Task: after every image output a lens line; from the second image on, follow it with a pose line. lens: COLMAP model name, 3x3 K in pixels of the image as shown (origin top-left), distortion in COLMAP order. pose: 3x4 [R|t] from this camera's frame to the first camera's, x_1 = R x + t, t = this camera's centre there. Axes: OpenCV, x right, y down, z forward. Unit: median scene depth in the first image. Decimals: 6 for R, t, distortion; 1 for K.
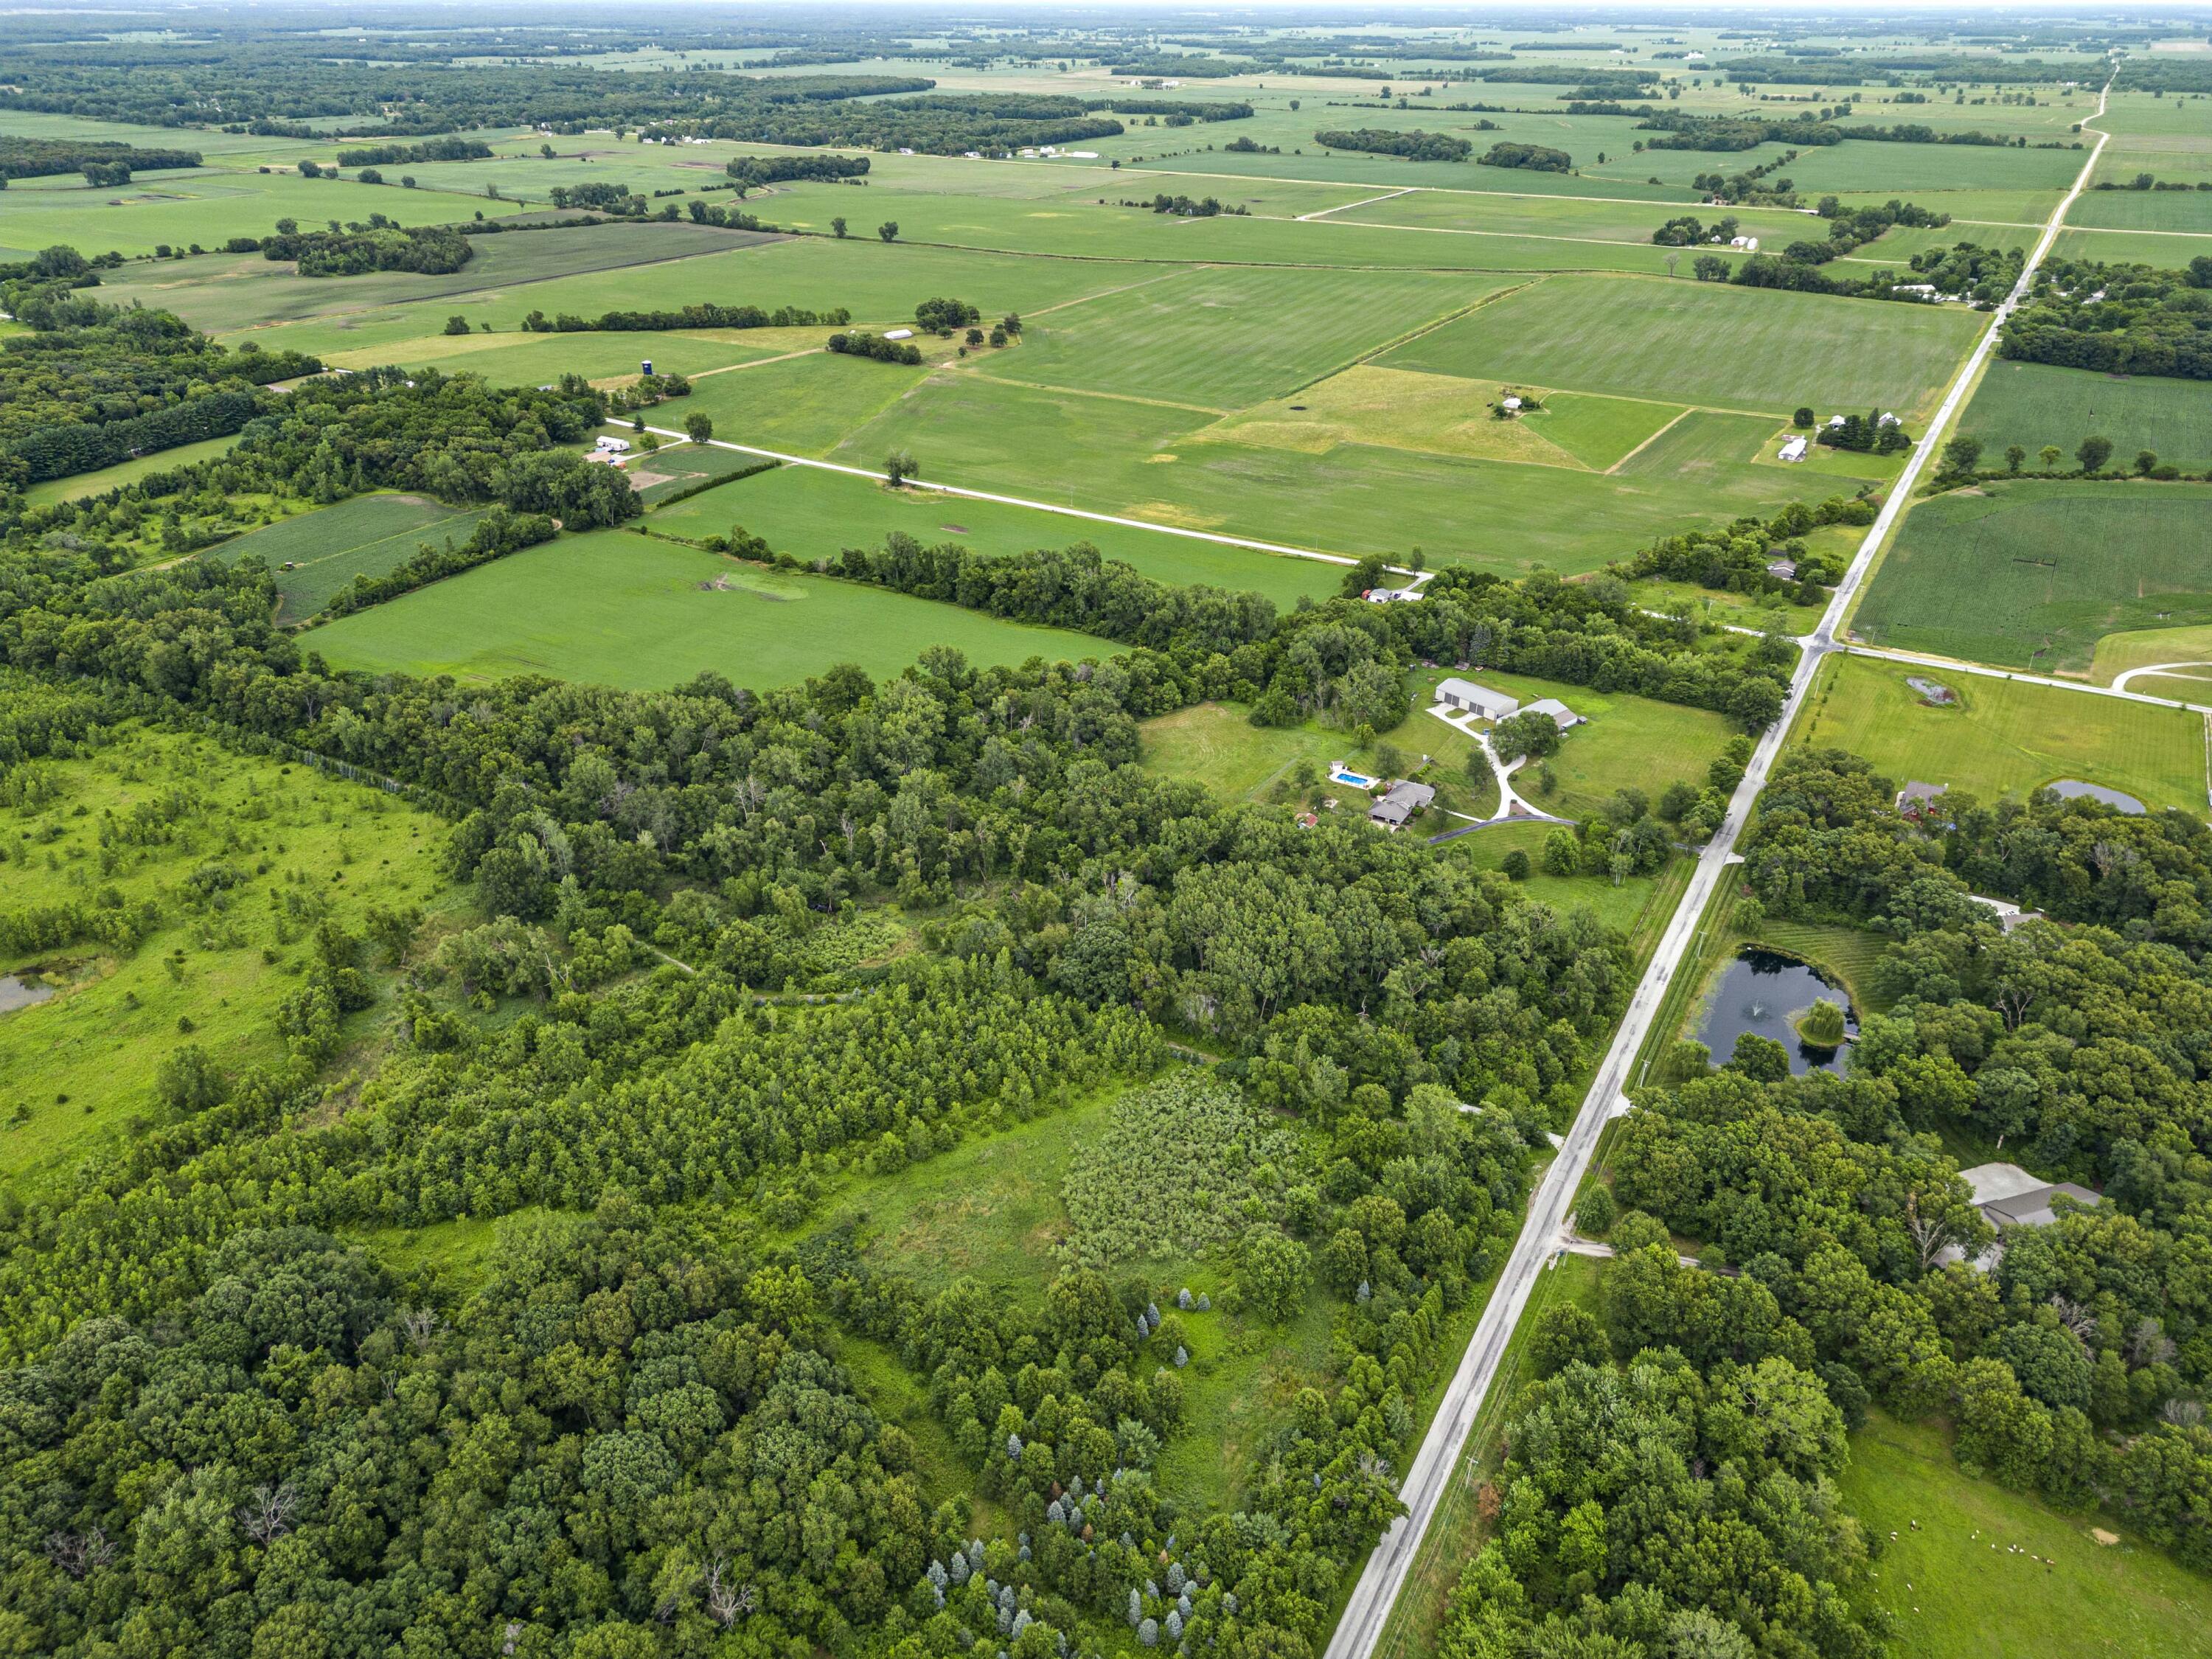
lens RADIAL K [[1562.1, 0, 1102.8], [0, 1562.1, 817.1], [0, 0, 1]] dist [0.046192, -0.028173]
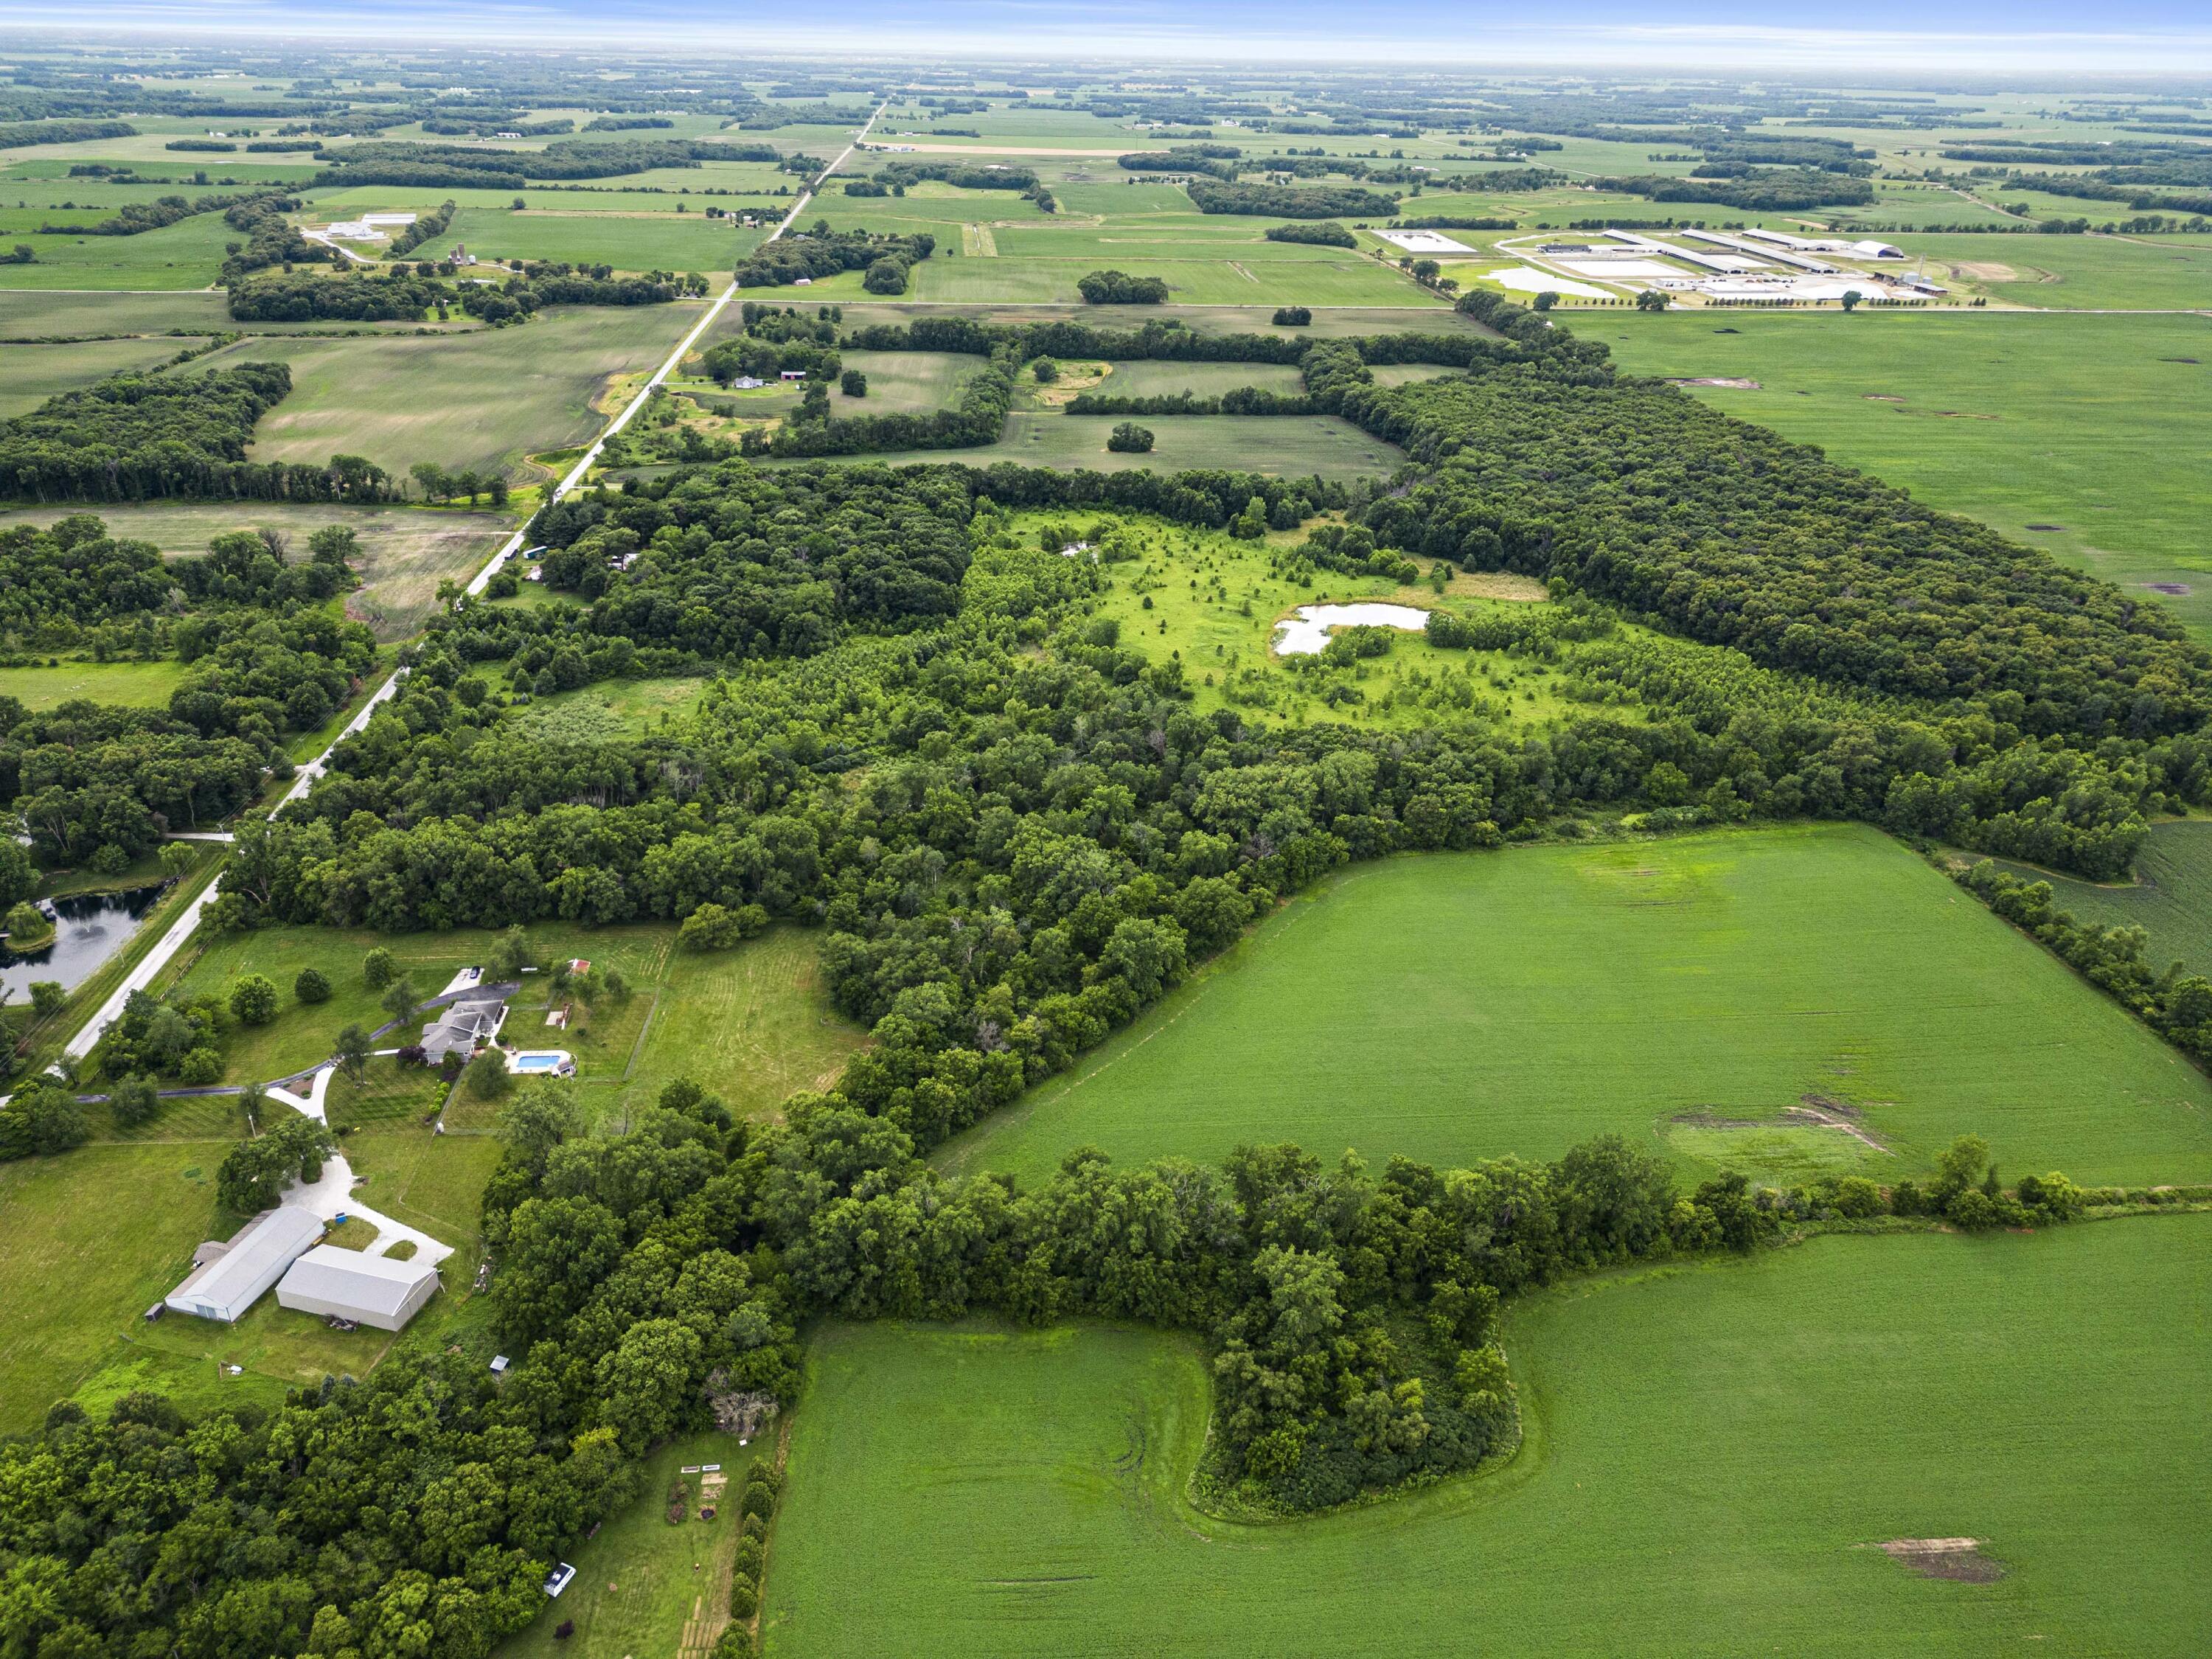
lens RADIAL K [[1548.0, 0, 1097.8], [0, 1548.0, 836.0], [0, 0, 1]] dist [0.084838, -0.080321]
pose [[-0.821891, 0.238767, -0.517189, 0.228455], [-0.286148, 0.612004, 0.737272, -0.543660], [0.492558, 0.753950, -0.434678, 1.040430]]
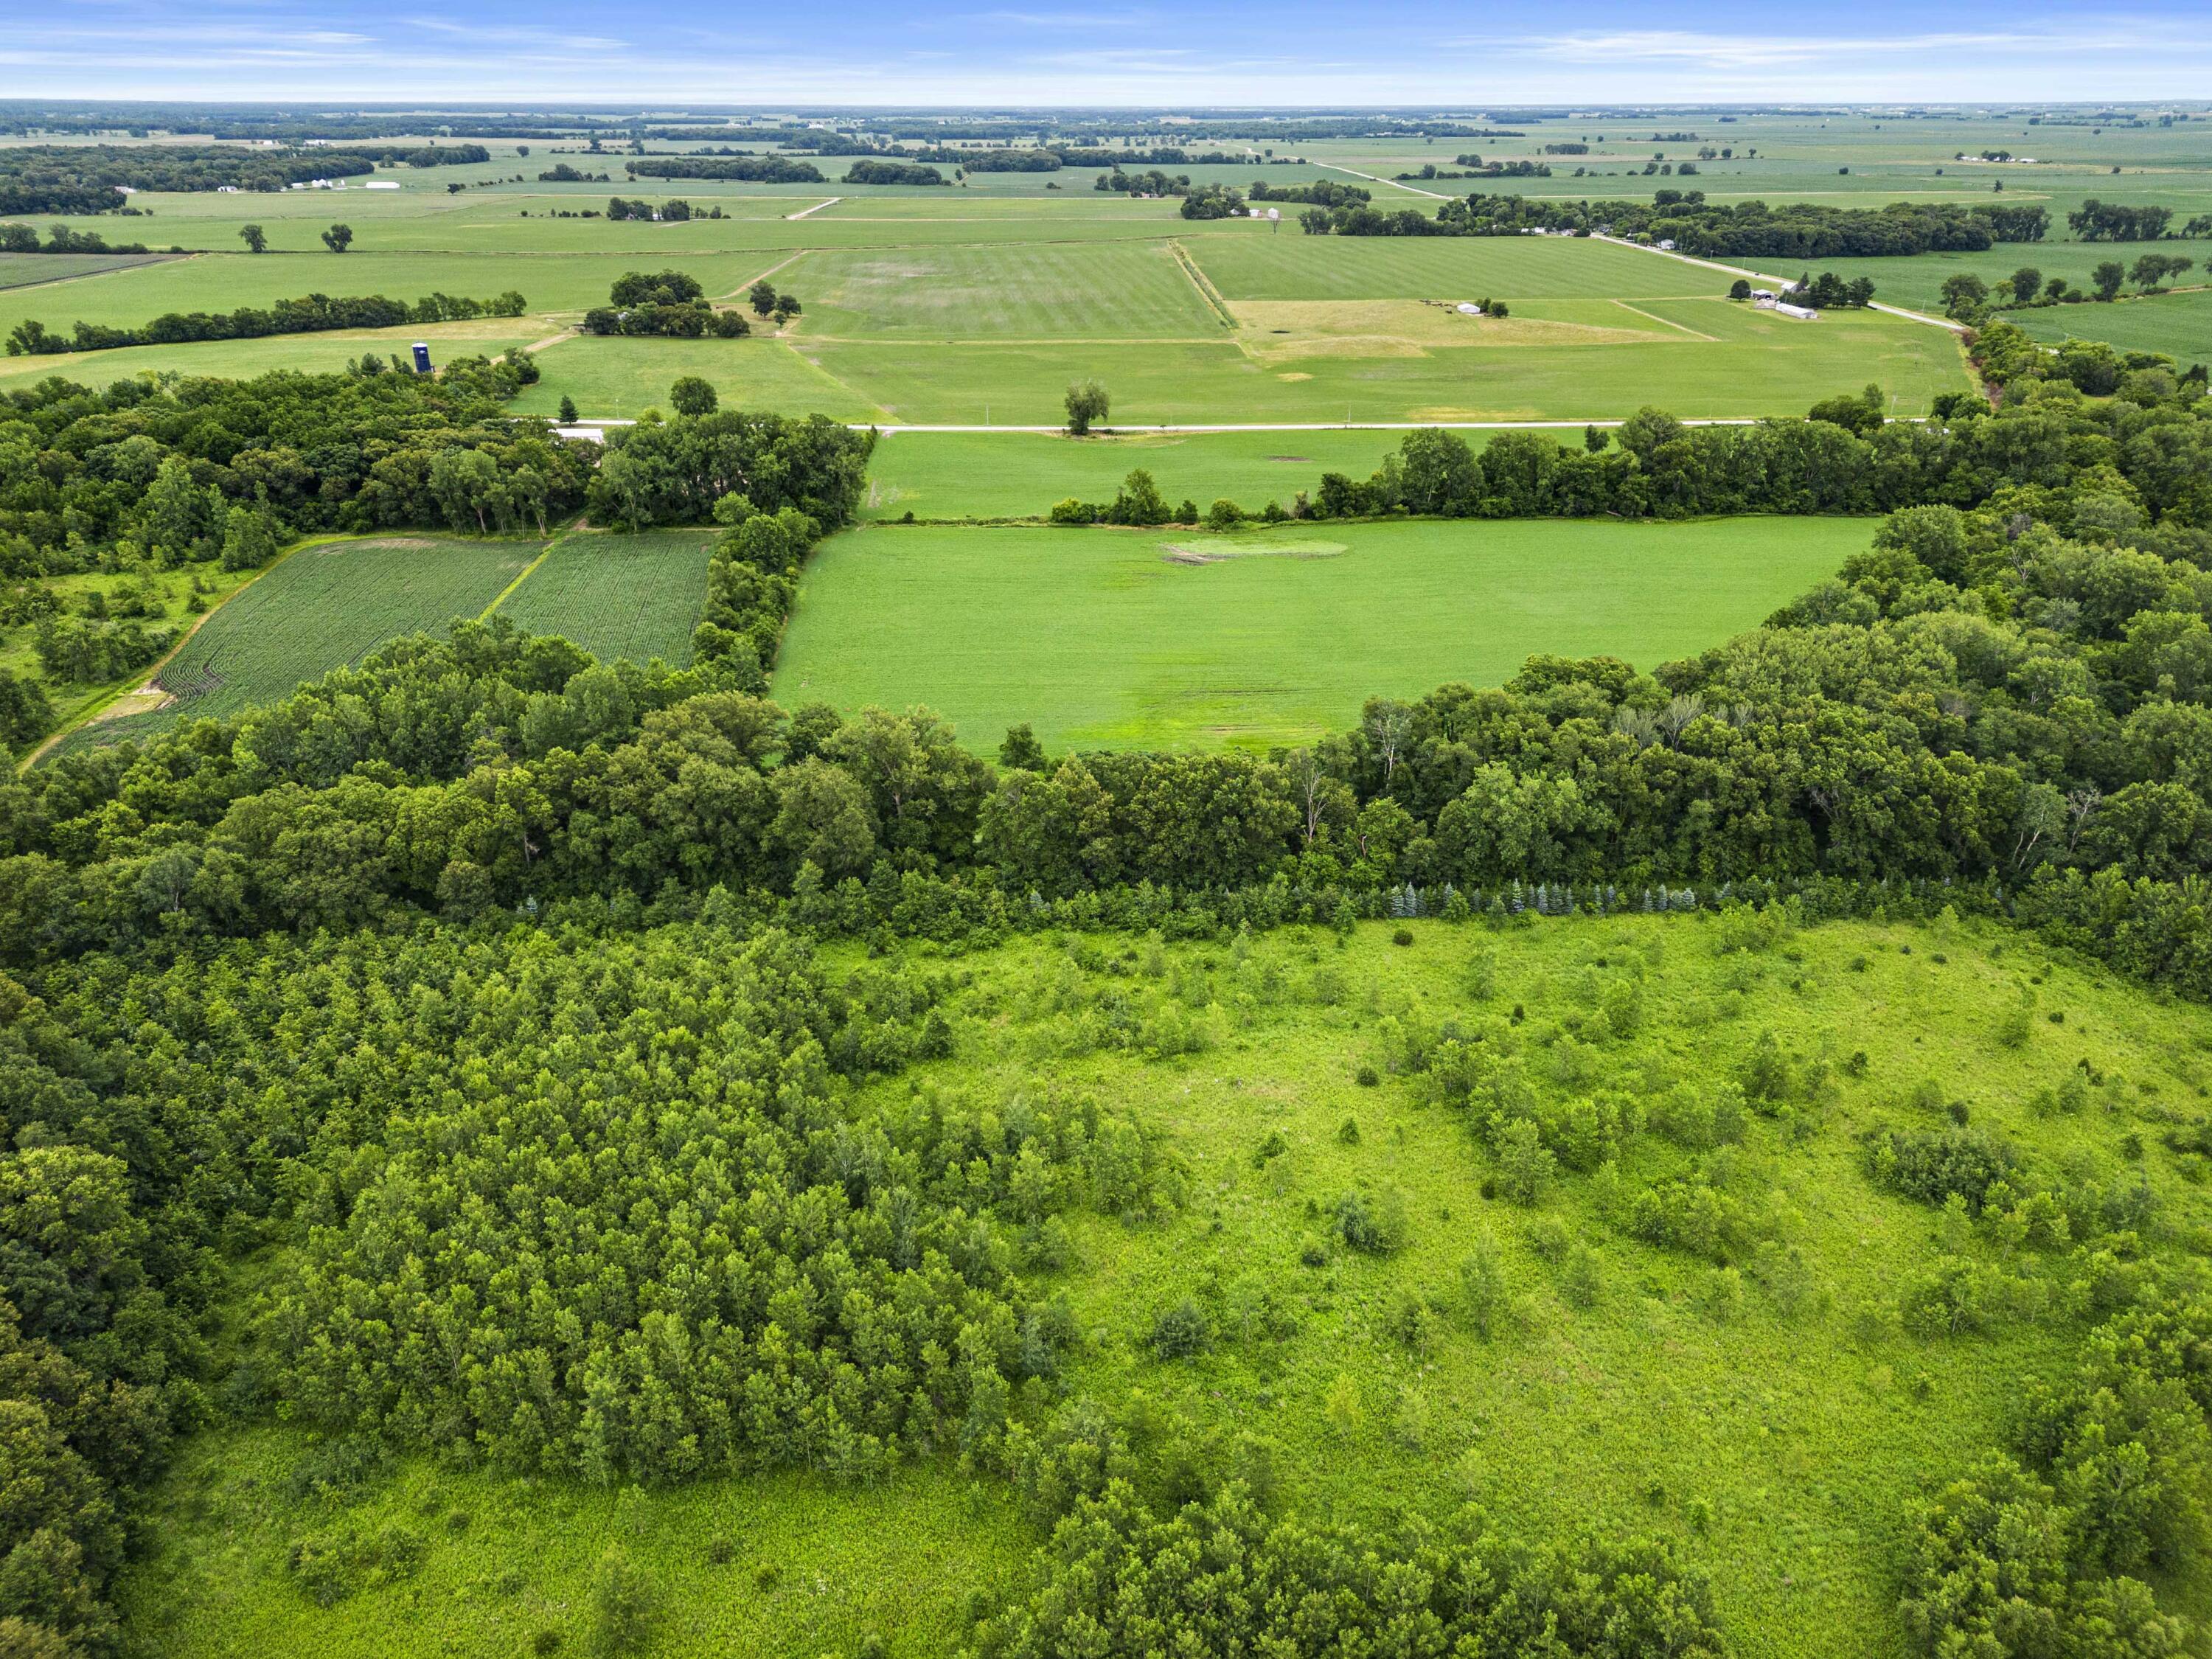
lens RADIAL K [[1548.0, 0, 1097.8], [0, 1548.0, 836.0], [0, 0, 1]] dist [0.084838, -0.080321]
pose [[0.846533, -0.232690, 0.478786, -0.594161], [0.253124, 0.967172, 0.022501, -0.065803], [-0.468305, 0.102145, 0.877643, 0.497576]]
